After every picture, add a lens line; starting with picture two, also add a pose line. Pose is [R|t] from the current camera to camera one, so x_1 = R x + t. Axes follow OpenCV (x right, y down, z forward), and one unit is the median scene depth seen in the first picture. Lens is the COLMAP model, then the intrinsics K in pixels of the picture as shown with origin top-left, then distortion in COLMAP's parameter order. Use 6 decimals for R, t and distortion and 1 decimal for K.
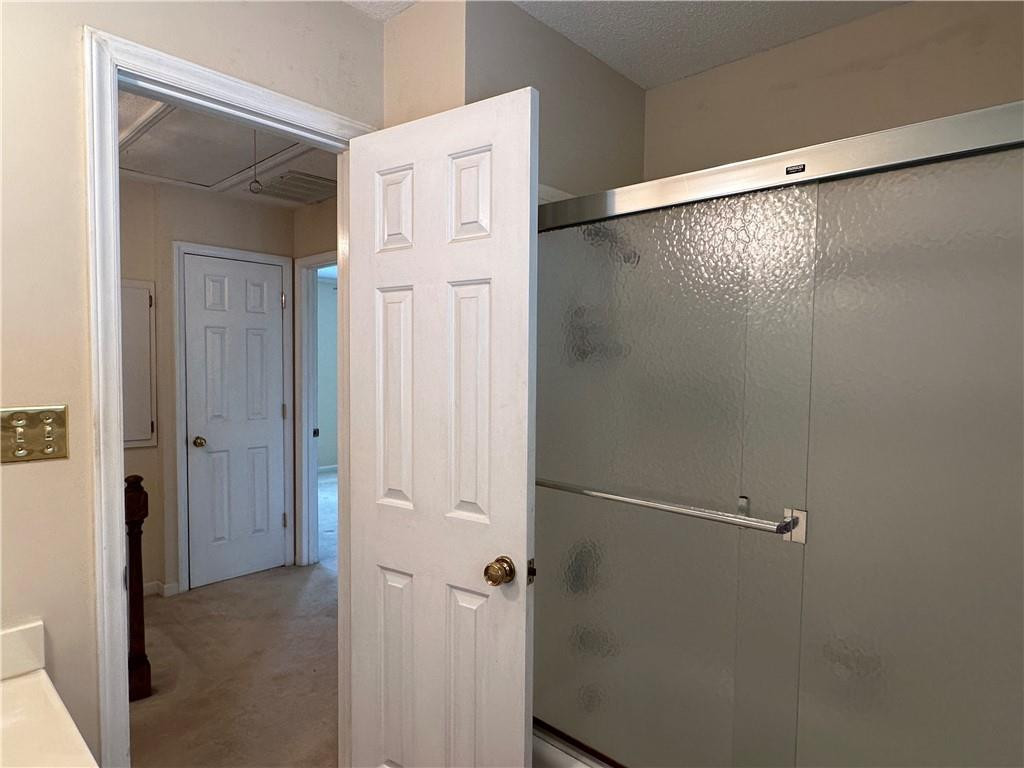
lens RADIAL K [[589.9, 0, 512.0], [0, 589.9, 384.0], [0, 0, 1]] dist [-0.020323, 0.002300]
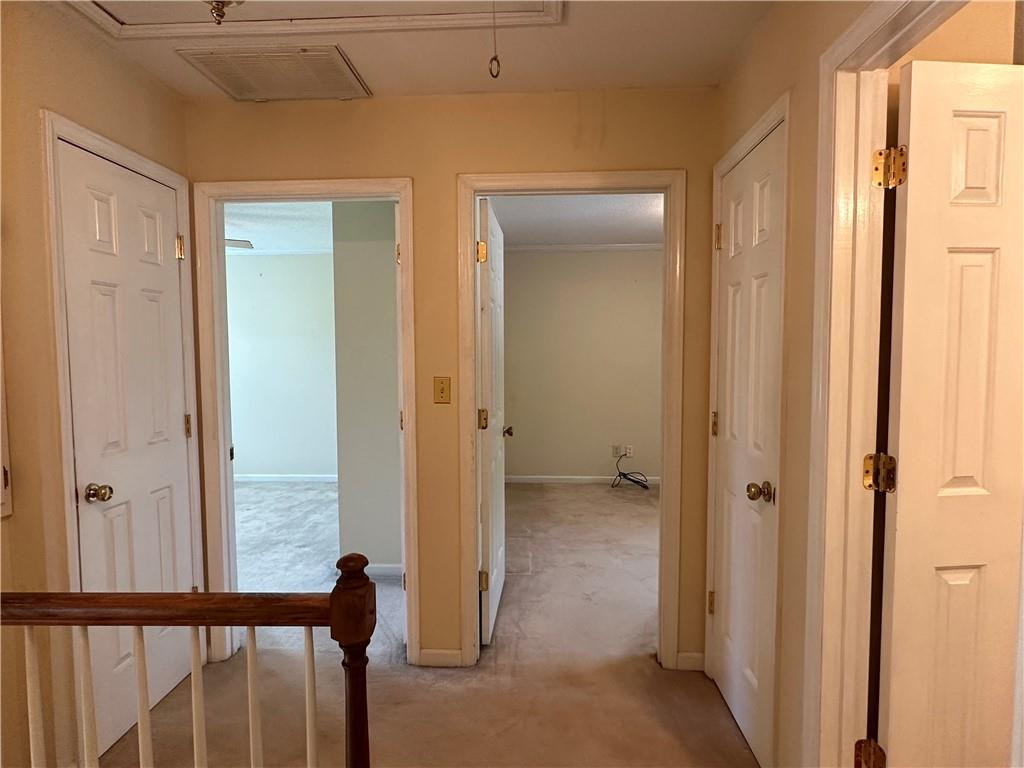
lens RADIAL K [[589.9, 0, 512.0], [0, 589.9, 384.0], [0, 0, 1]] dist [-0.020323, 0.002300]
pose [[0.775054, -0.052880, 0.629679, -0.854355], [0.037907, 0.998589, 0.037203, -0.013055], [-0.630757, -0.004965, 0.775964, 0.501278]]
